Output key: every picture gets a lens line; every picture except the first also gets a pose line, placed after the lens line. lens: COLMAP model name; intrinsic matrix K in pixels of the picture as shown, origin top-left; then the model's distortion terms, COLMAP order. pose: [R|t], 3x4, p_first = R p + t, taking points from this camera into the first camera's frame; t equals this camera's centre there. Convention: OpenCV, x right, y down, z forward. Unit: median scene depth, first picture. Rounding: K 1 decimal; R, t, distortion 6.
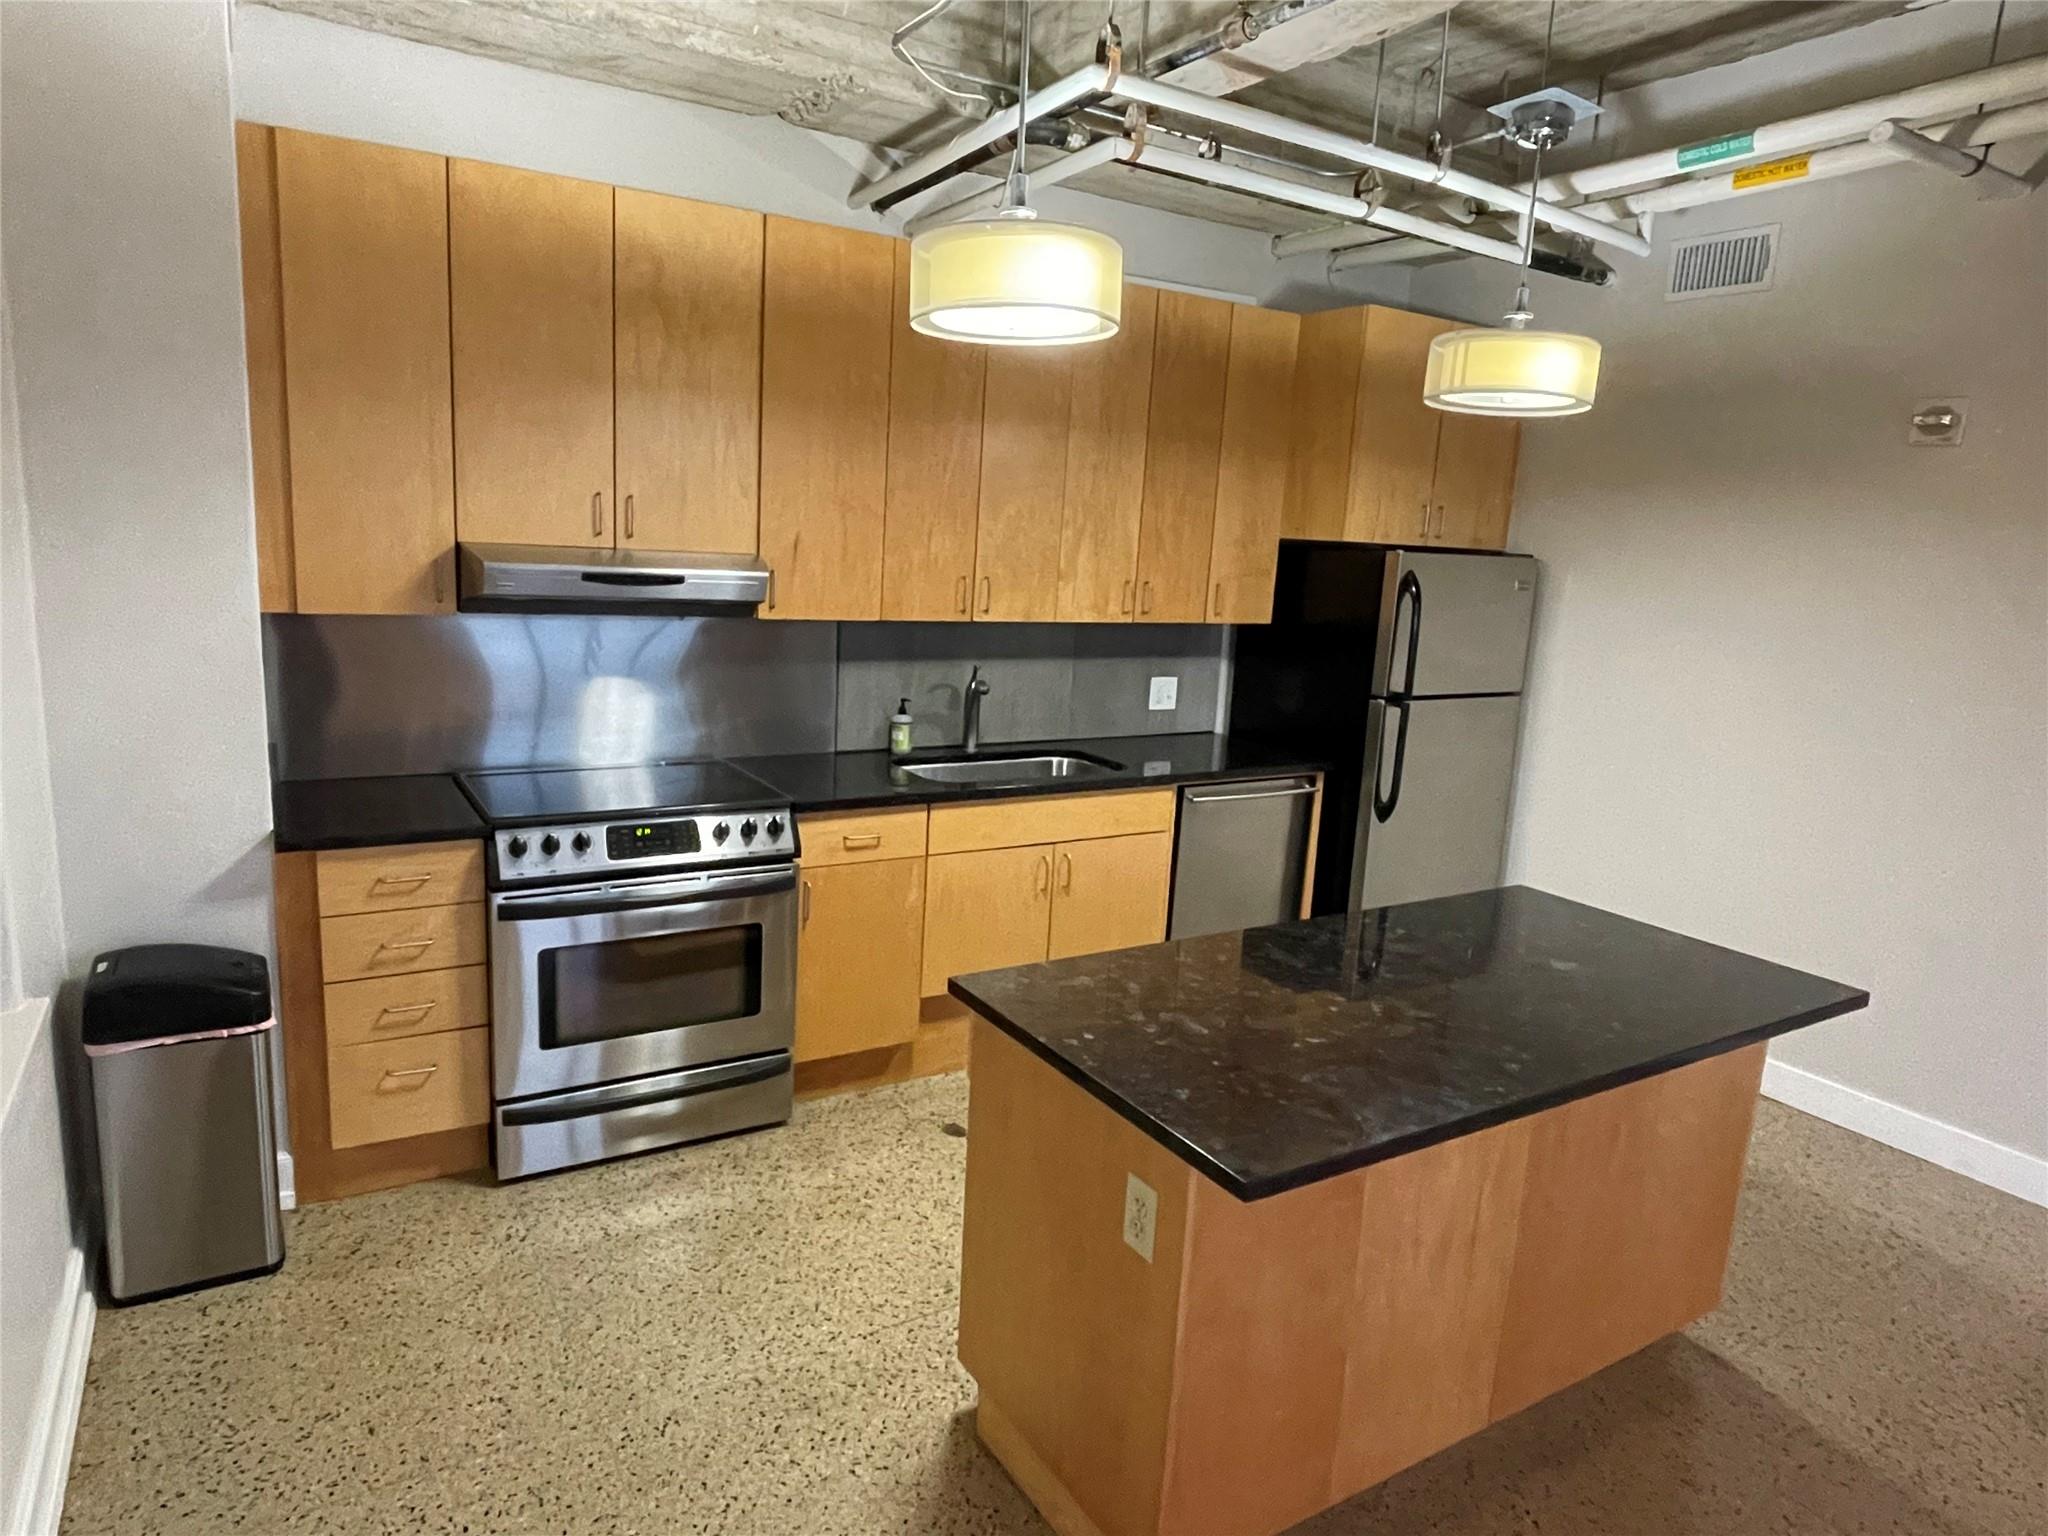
lens RADIAL K [[1233.3, 0, 1013.0], [0, 1233.3, 763.8], [0, 0, 1]] dist [0.001605, -0.018004]
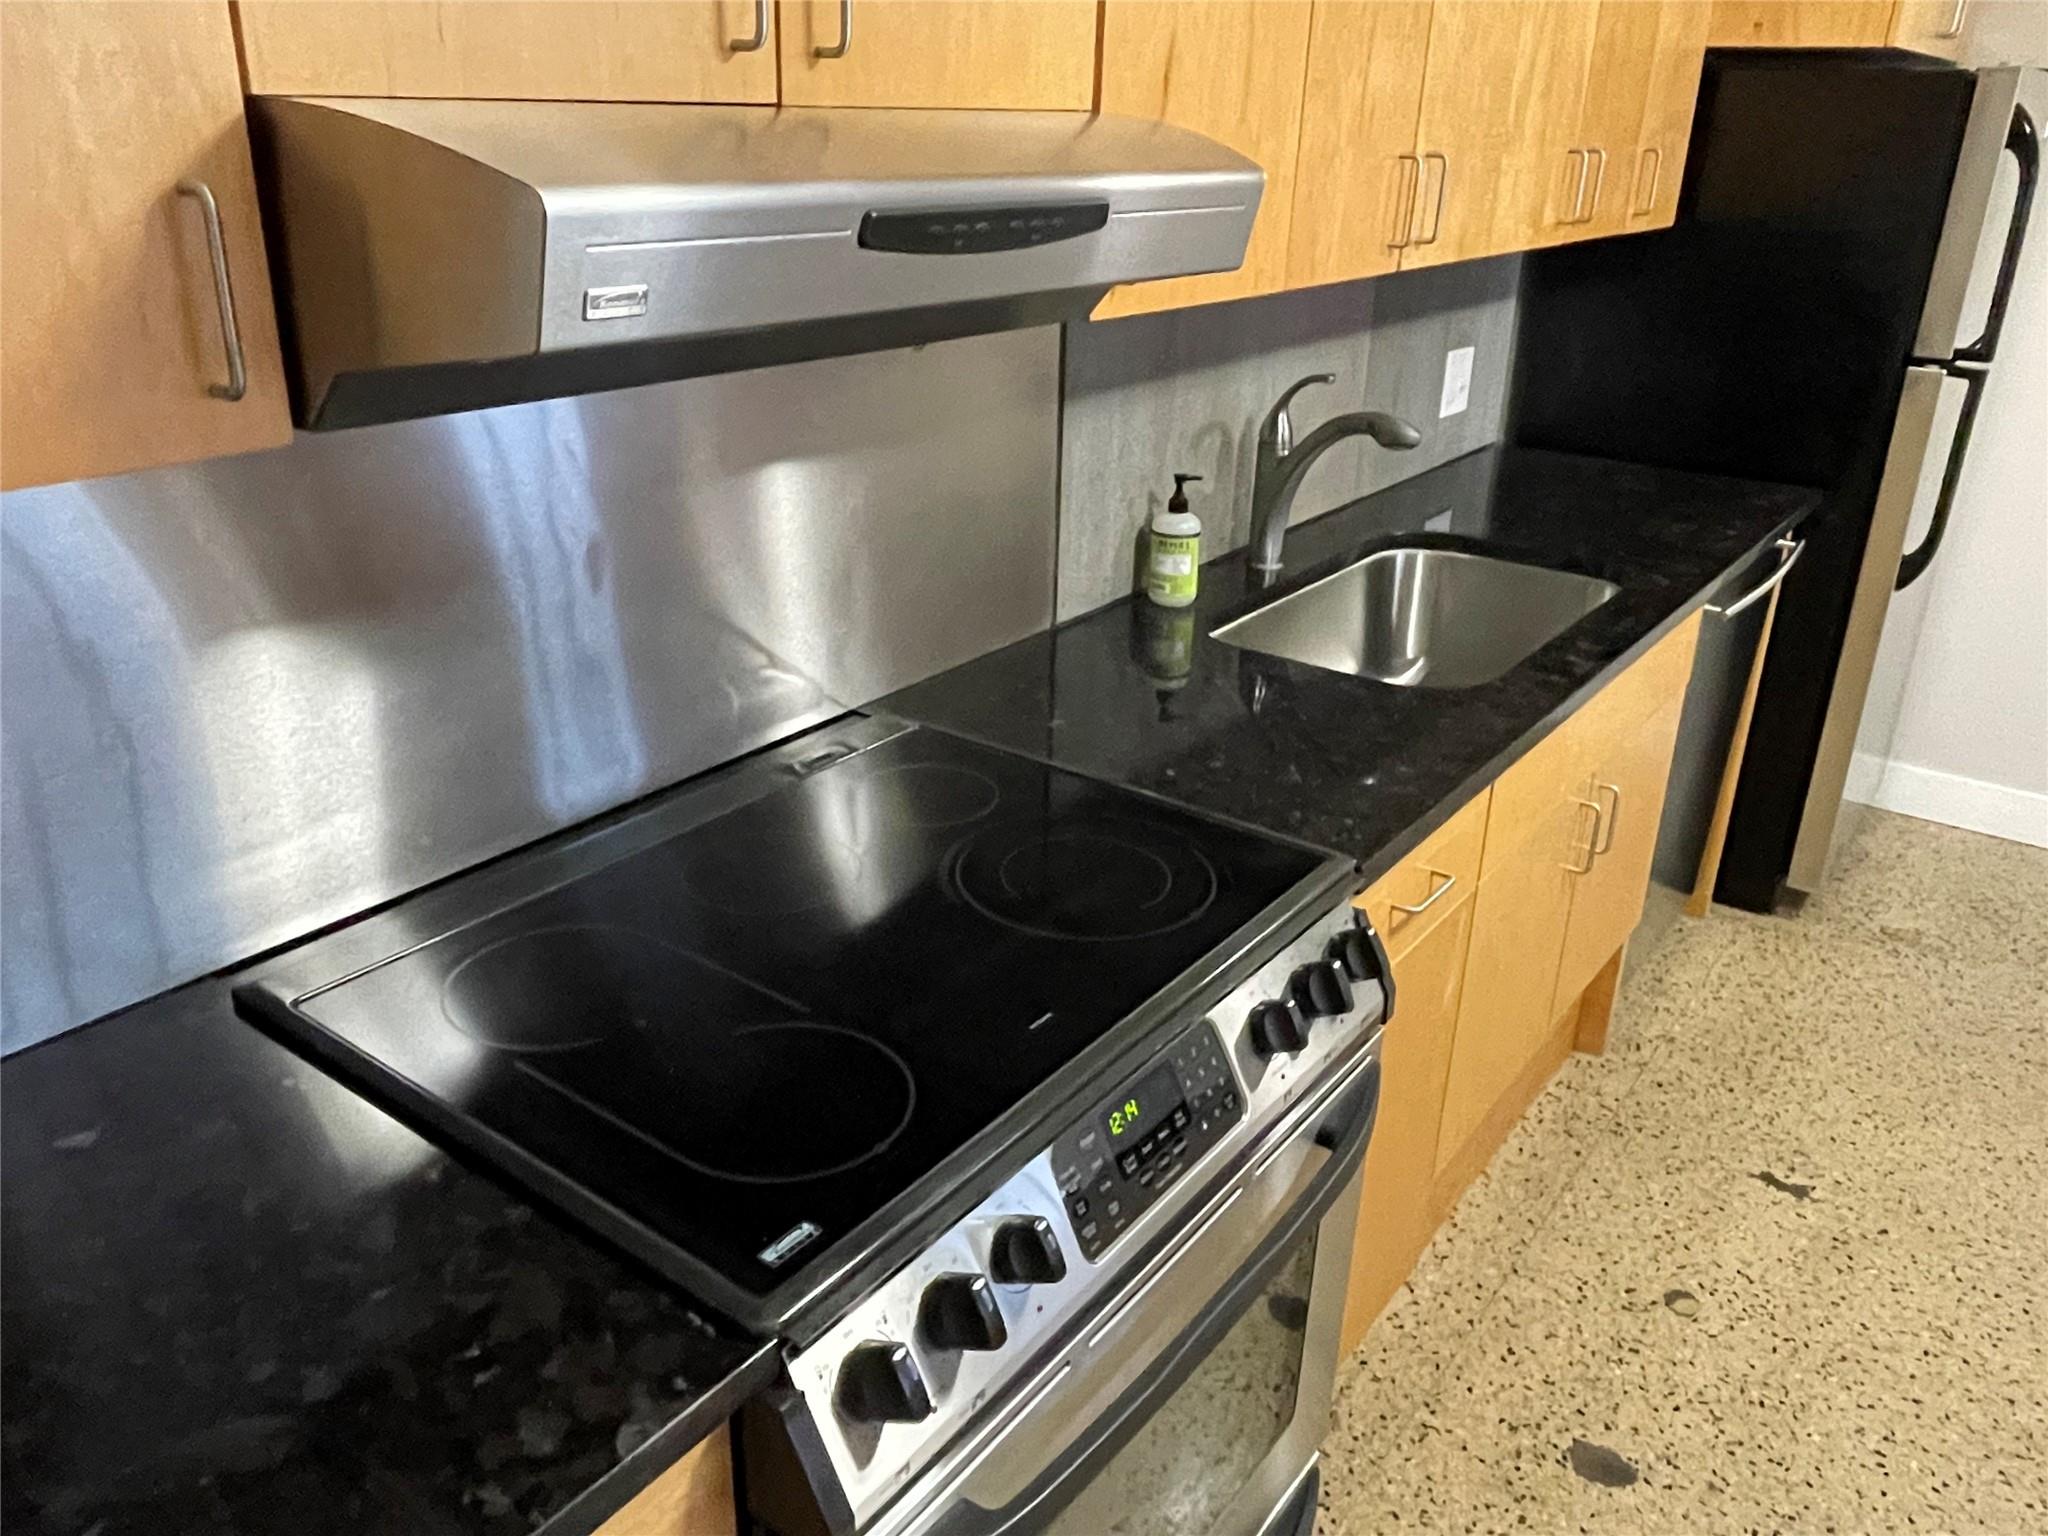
lens RADIAL K [[1529.7, 0, 1022.0], [0, 1529.7, 736.6], [0, 0, 1]] dist [-0.007066, -0.002925]
pose [[0.928963, -0.173075, 0.327218, -0.321094], [0.098608, 0.967725, 0.231914, -0.091909], [-0.356796, -0.183174, 0.916048, 0.528166]]
